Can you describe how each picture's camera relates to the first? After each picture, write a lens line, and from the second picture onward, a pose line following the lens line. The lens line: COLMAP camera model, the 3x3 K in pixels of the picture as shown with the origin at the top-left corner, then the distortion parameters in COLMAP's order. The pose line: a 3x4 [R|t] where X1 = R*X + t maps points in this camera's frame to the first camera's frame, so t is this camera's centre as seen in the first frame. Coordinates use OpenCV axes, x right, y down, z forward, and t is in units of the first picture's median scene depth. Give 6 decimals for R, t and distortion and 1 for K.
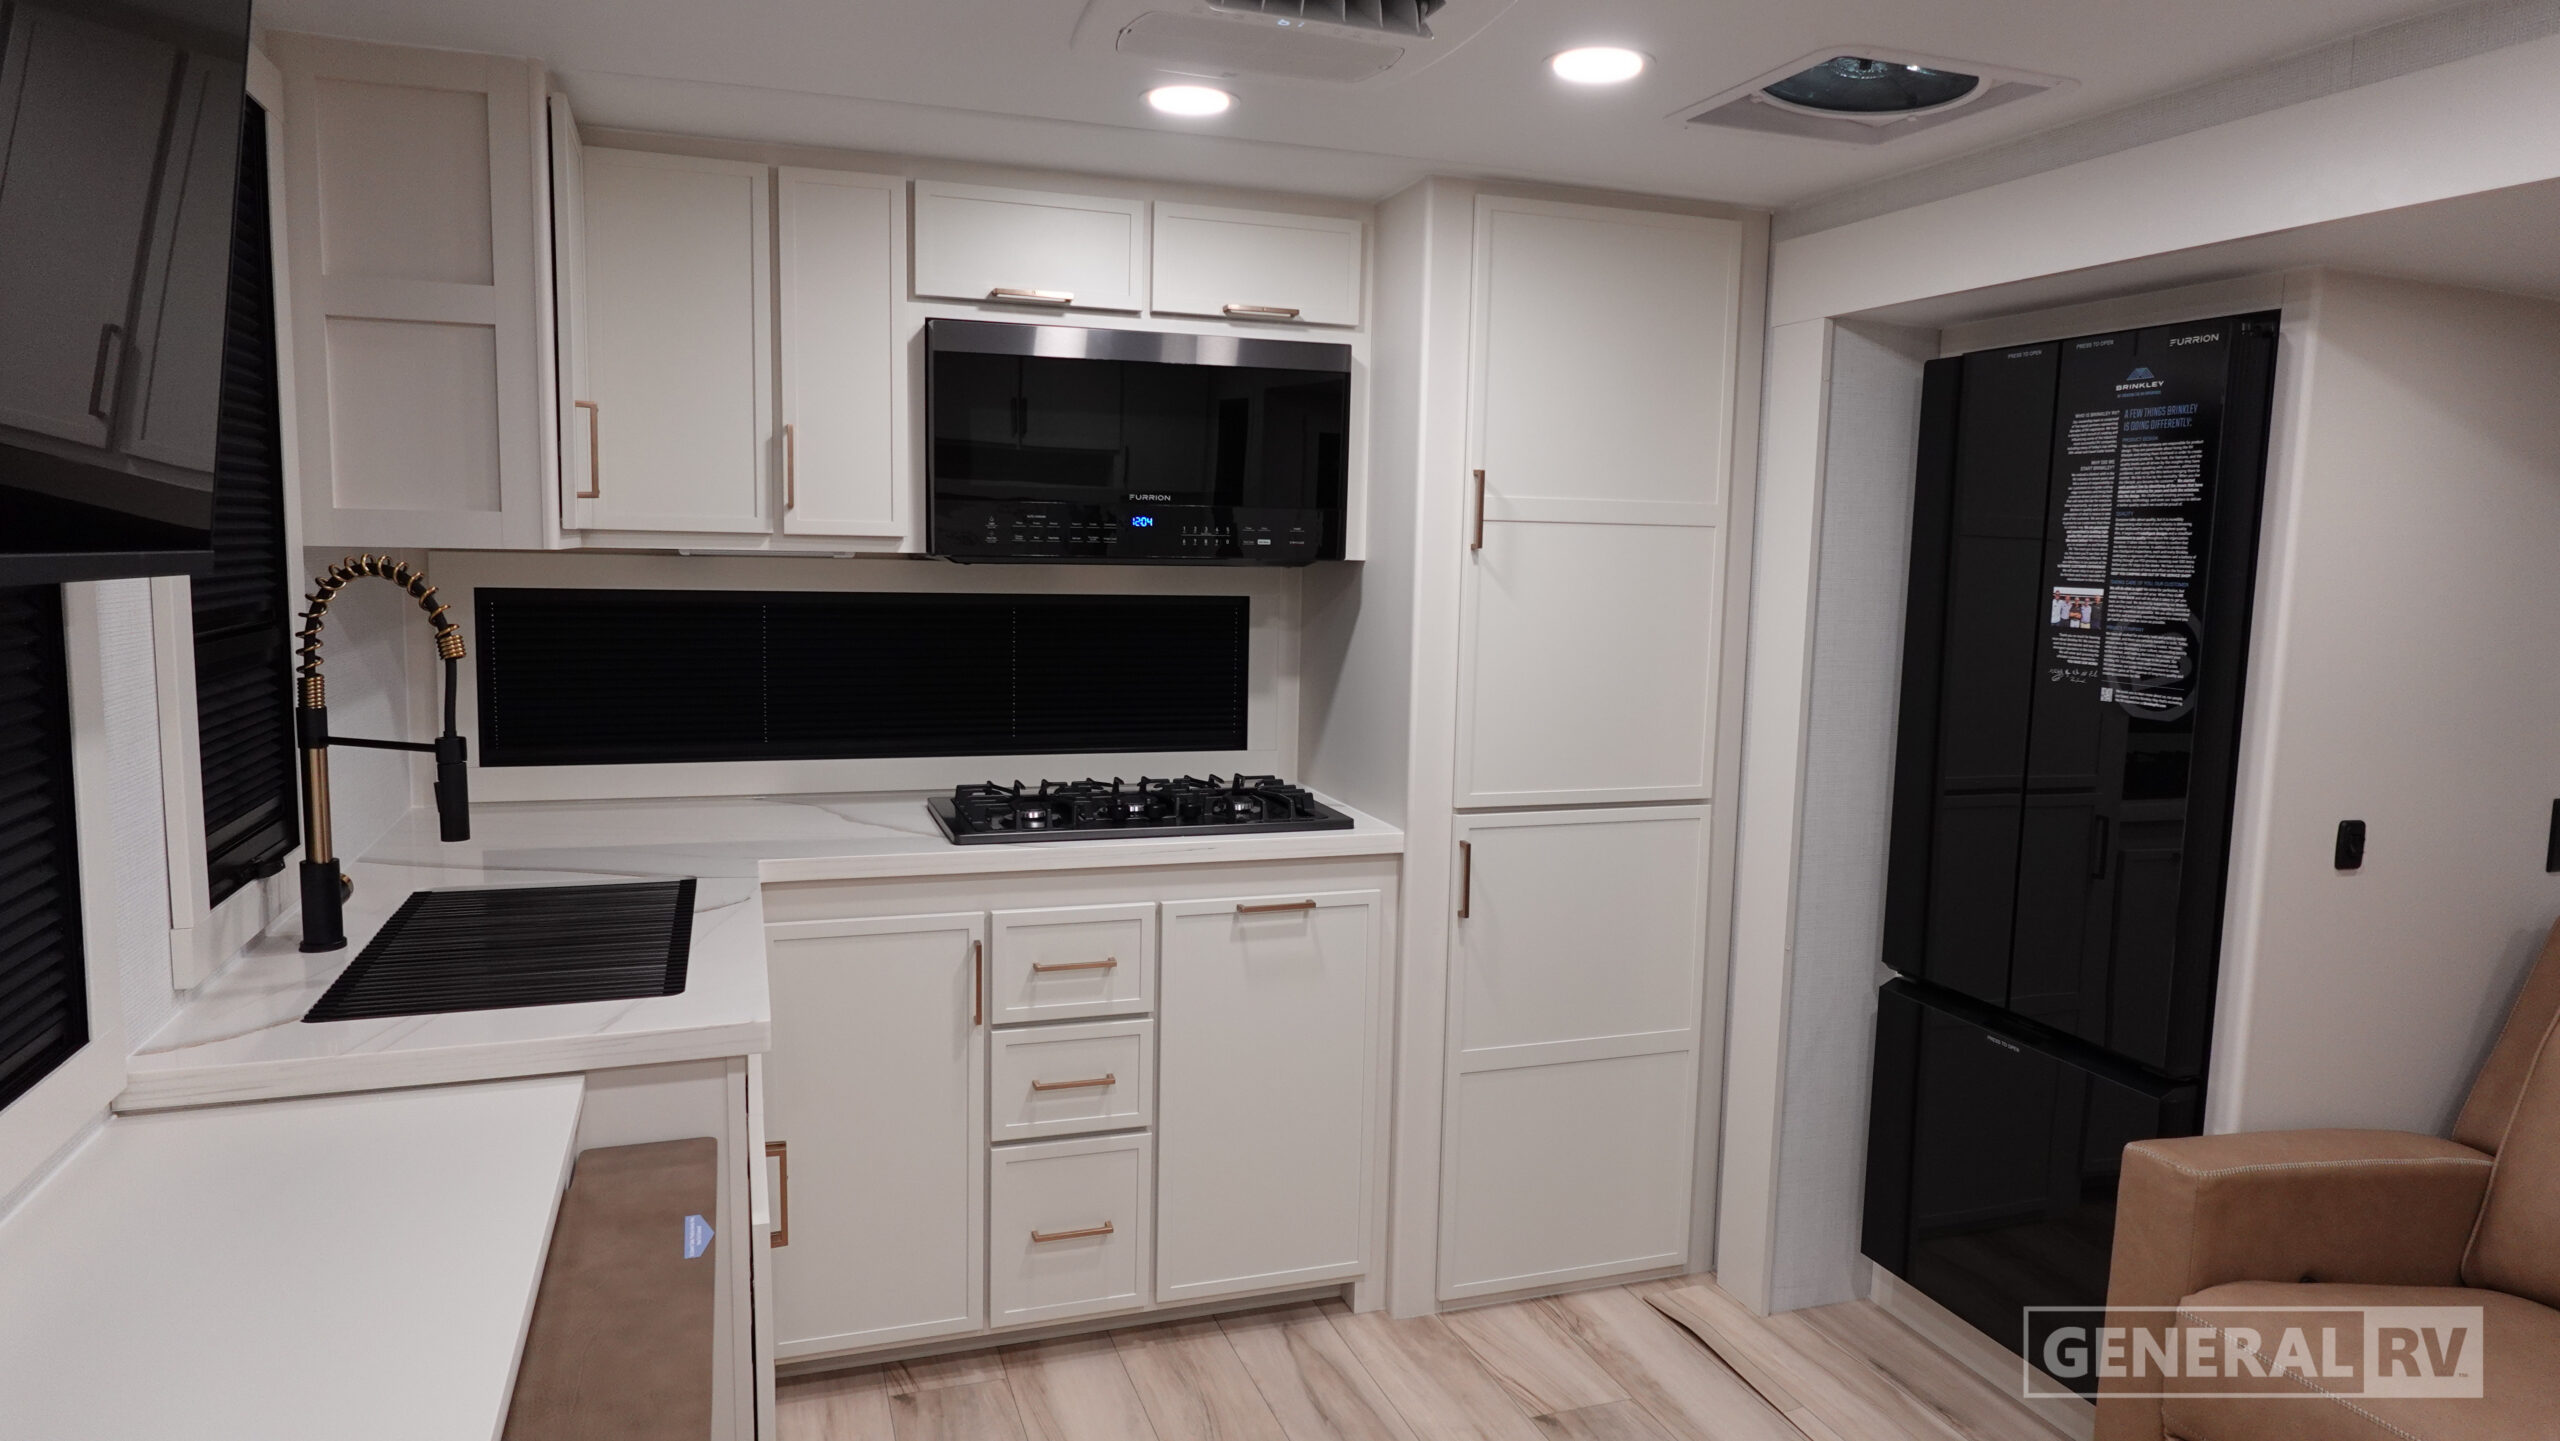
lens RADIAL K [[1564.6, 0, 1279.7], [0, 1564.6, 718.6], [0, 0, 1]] dist [-0.002930, 0.005133]
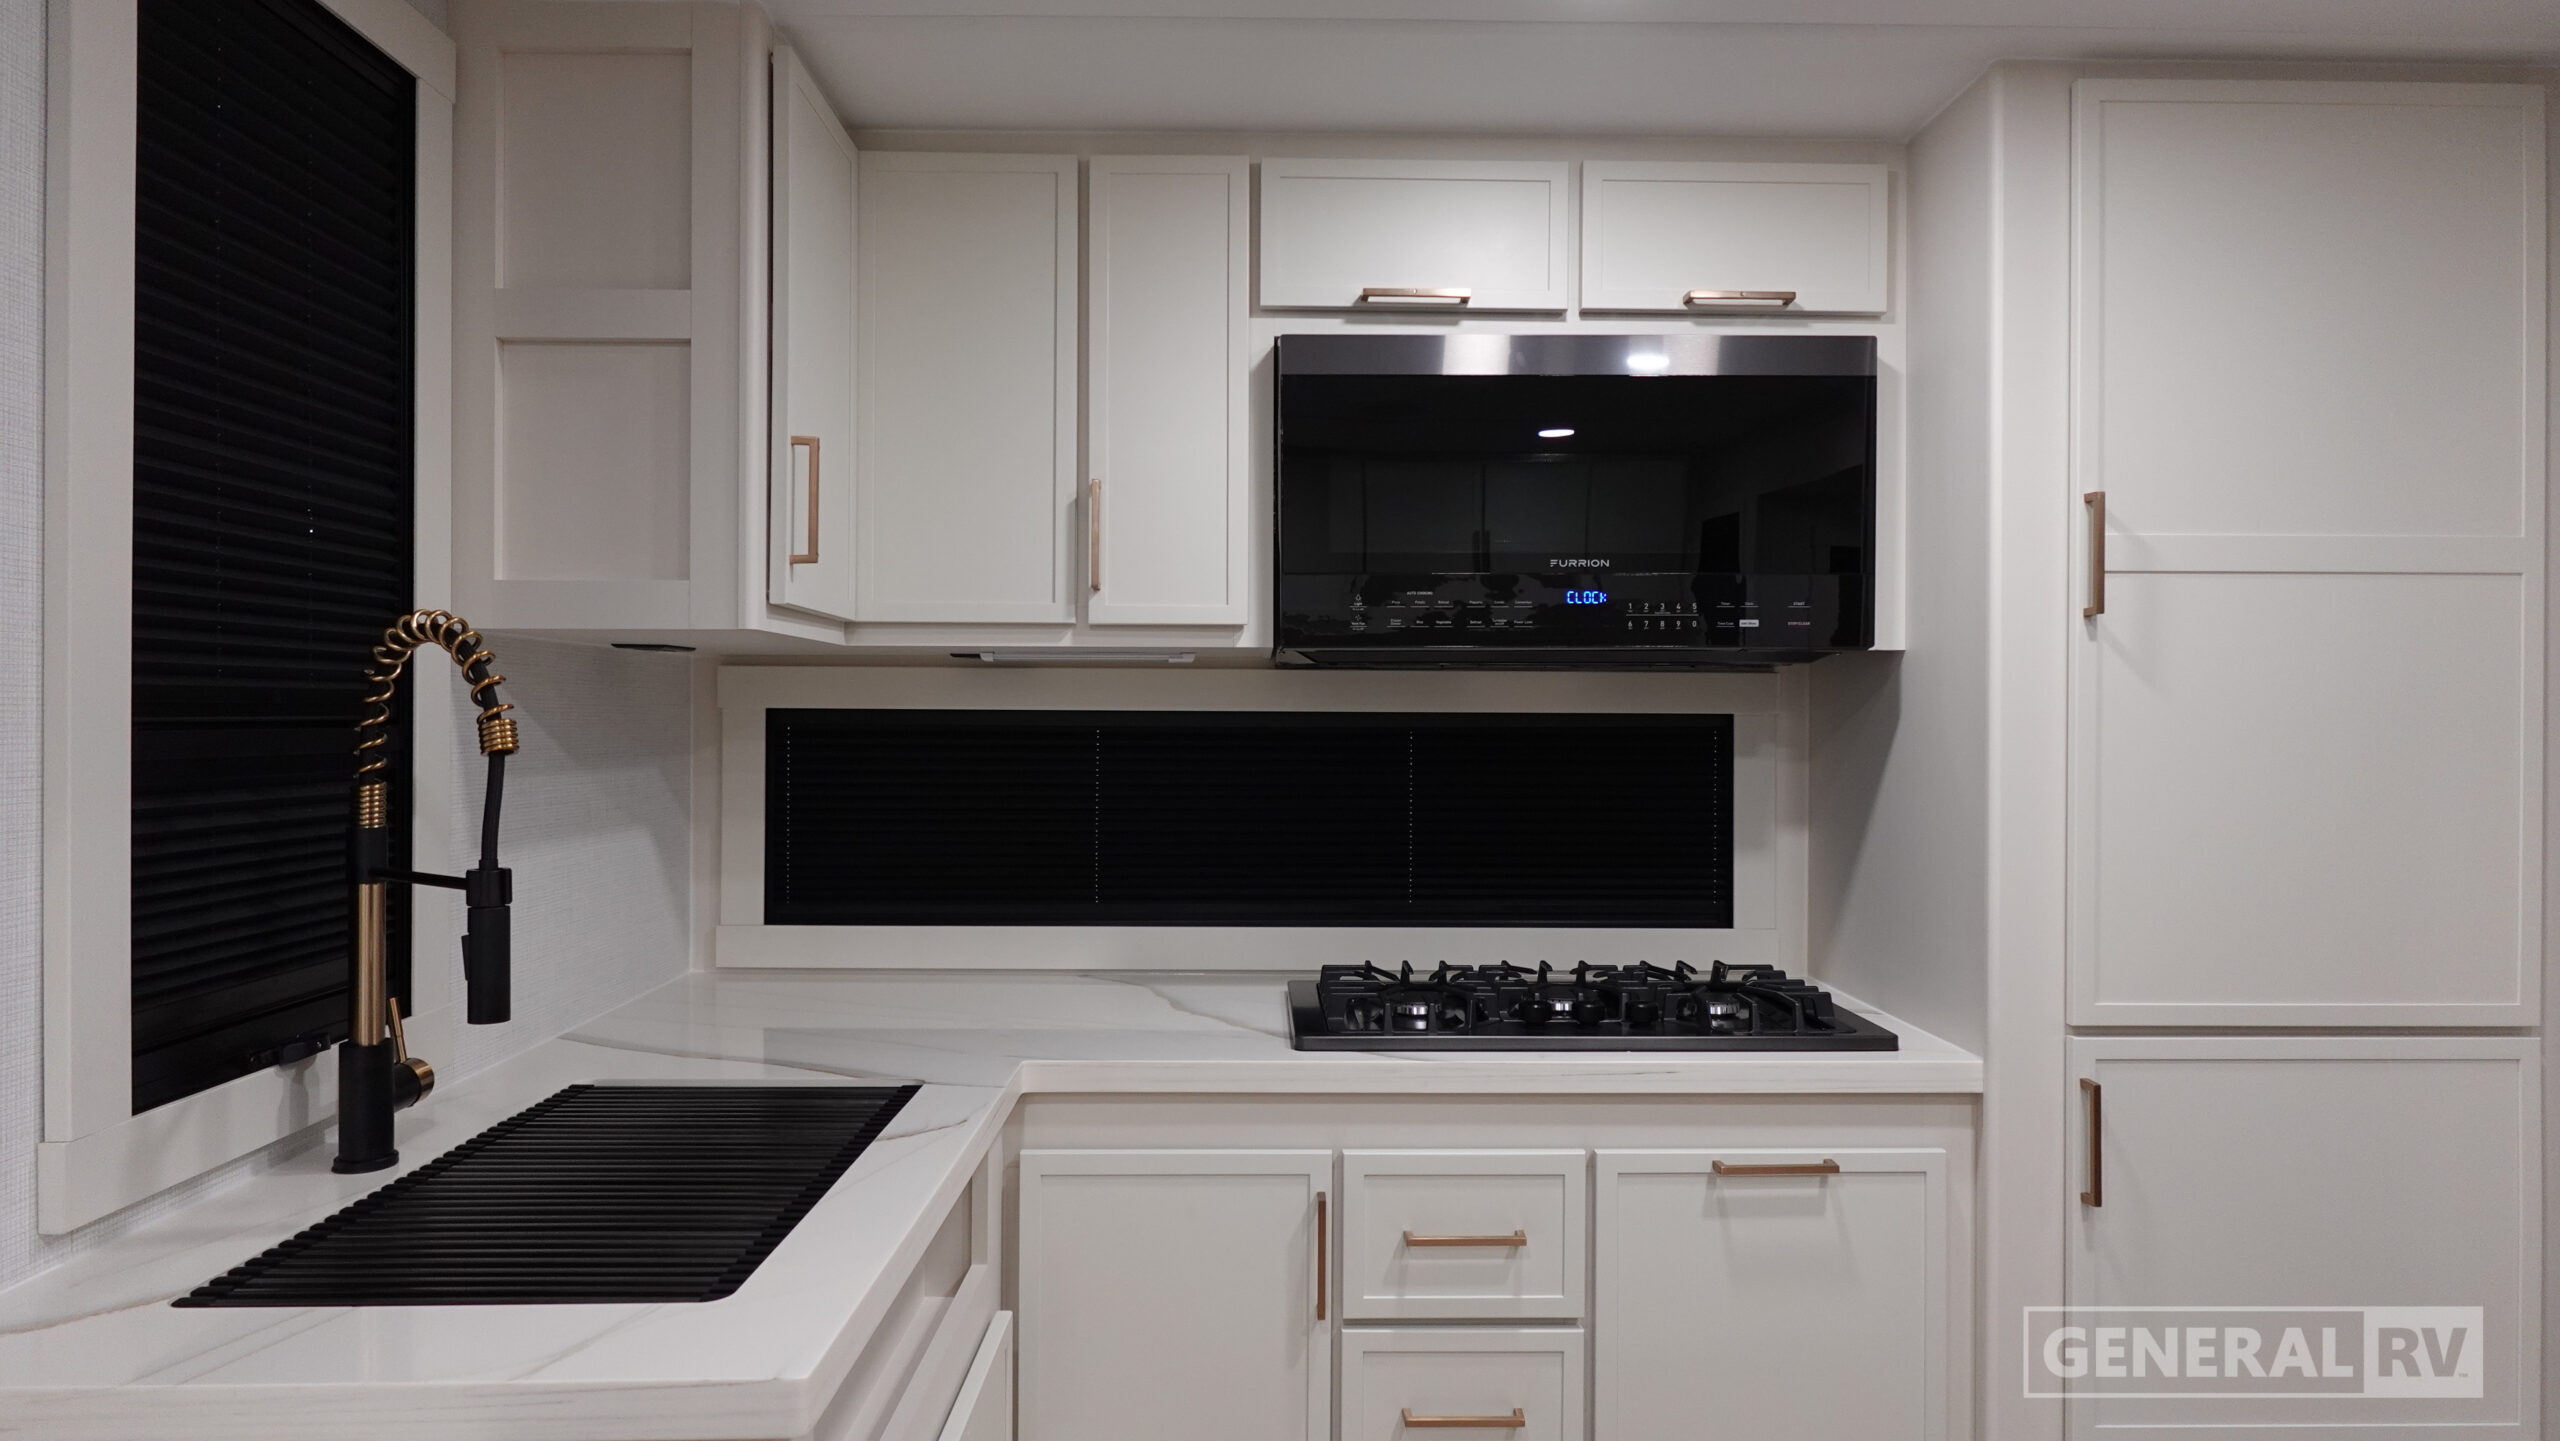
lens RADIAL K [[1564.6, 0, 1285.2], [0, 1564.6, 720.1], [0, 0, 1]] dist [-0.002930, 0.005133]
pose [[0.951446, -0.017289, -0.307330, 0.007124], [-0.018220, 0.993507, -0.112298, 0.011814], [0.307276, 0.112445, 0.944954, 0.305209]]
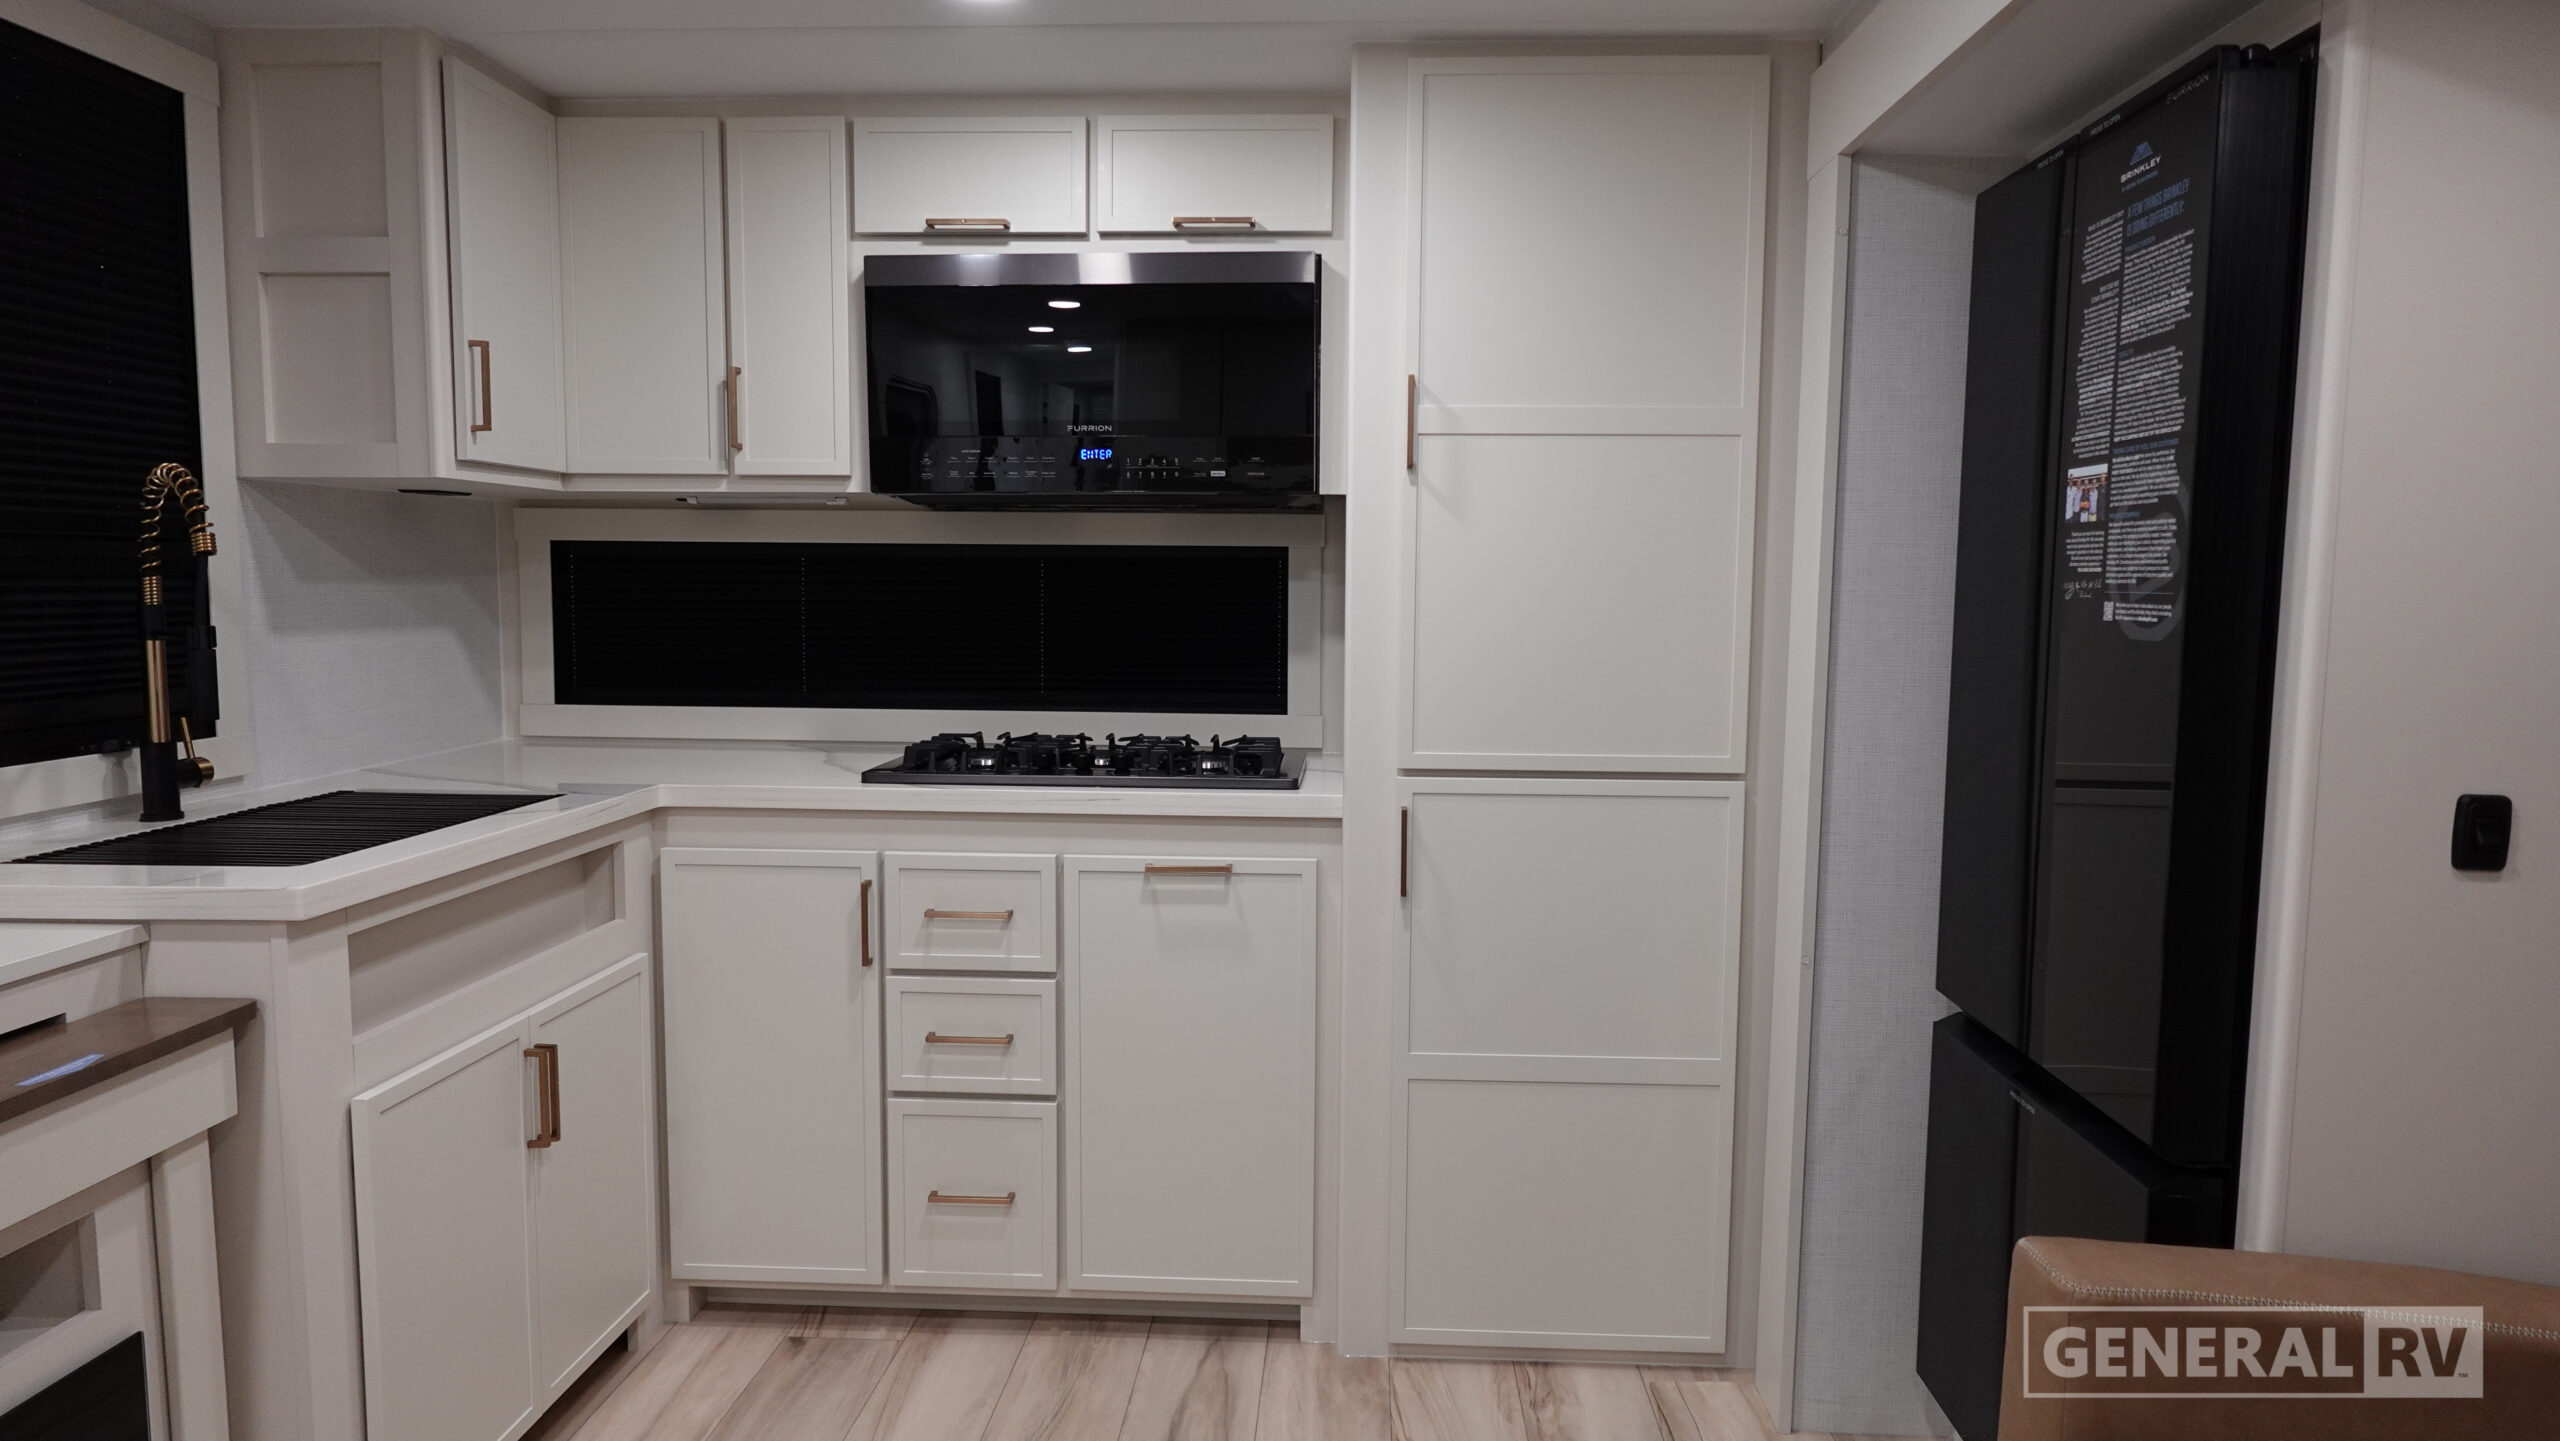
lens RADIAL K [[1564.6, 0, 1287.5], [0, 1564.6, 719.6], [0, 0, 1]] dist [-0.002930, 0.005133]
pose [[0.927814, 0.019181, -0.372549, 0.393753], [-0.029821, 0.999295, -0.022819, 0.053742], [0.371849, 0.032281, 0.927732, 0.179894]]
